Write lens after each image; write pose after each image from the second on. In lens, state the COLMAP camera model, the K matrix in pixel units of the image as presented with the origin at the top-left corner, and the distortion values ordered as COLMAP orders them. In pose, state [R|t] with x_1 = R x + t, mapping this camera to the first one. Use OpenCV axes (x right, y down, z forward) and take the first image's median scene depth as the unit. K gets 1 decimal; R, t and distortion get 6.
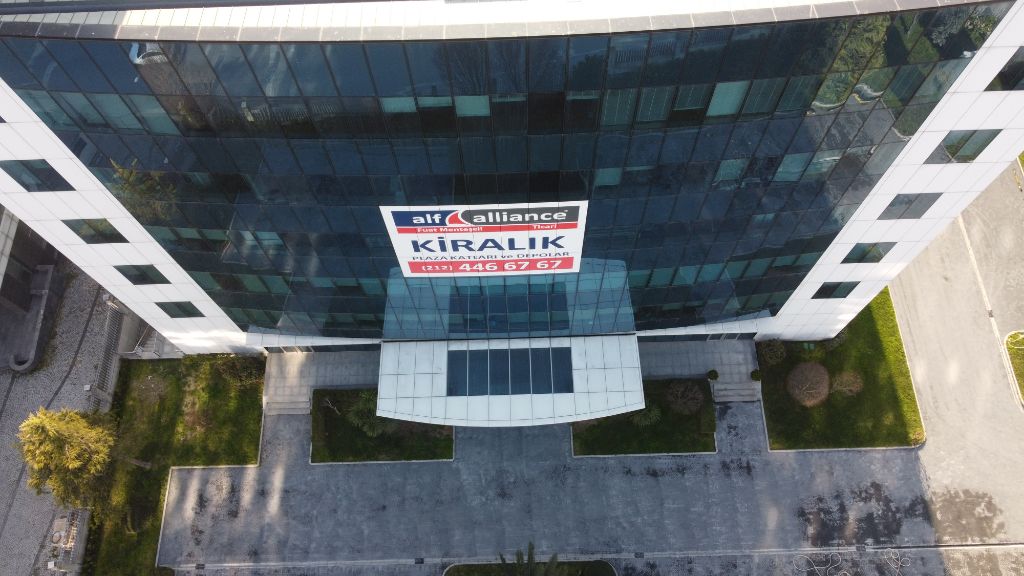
lens RADIAL K [[772.0, 0, 512.3], [0, 772.0, 286.0], [0, 0, 1]] dist [-0.004053, -0.002440]
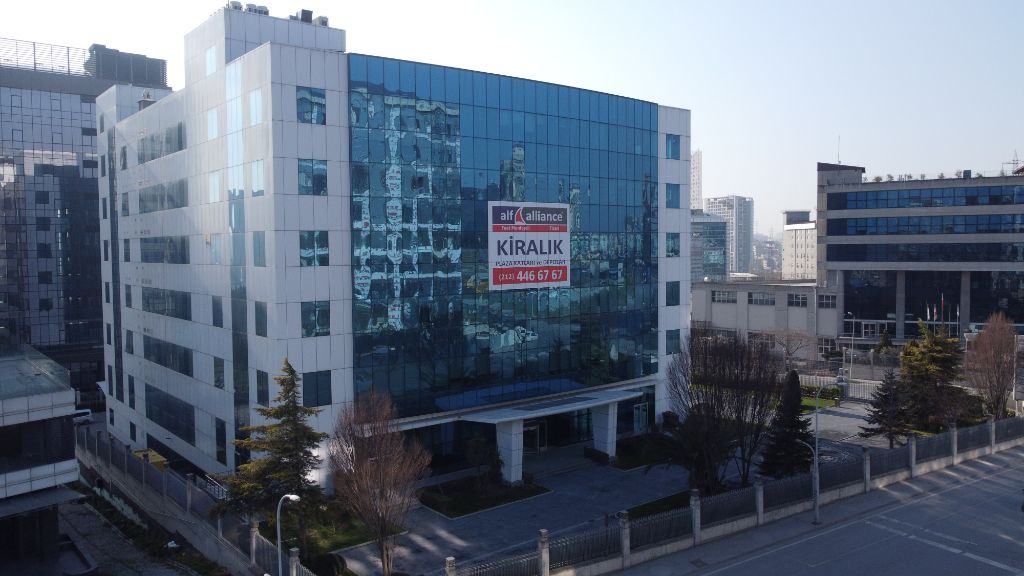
lens RADIAL K [[772.0, 0, 514.1], [0, 772.0, 287.0], [0, 0, 1]] dist [-0.004053, -0.002440]
pose [[0.792311, -0.021536, 0.609737, -1.151438], [0.554530, 0.442194, -0.704955, 1.221312], [-0.254440, 0.896661, 0.362297, 0.445422]]
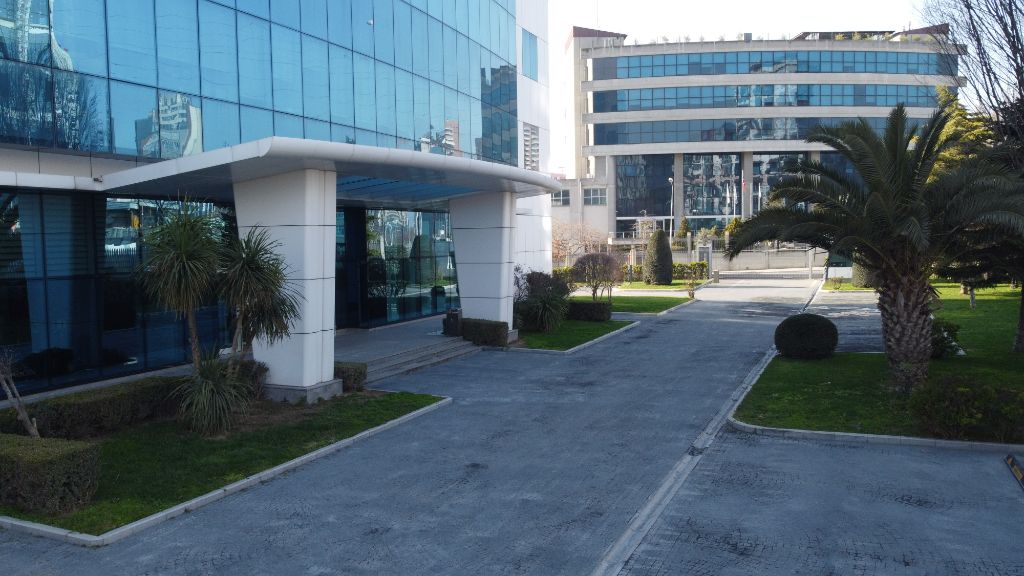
lens RADIAL K [[772.0, 0, 516.1], [0, 772.0, 288.7], [0, 0, 1]] dist [-0.004053, -0.002440]
pose [[0.423242, -0.042873, 0.905002, -0.547621], [0.827112, 0.425987, -0.366635, 0.506759], [-0.369800, 0.903713, 0.215757, 1.203749]]
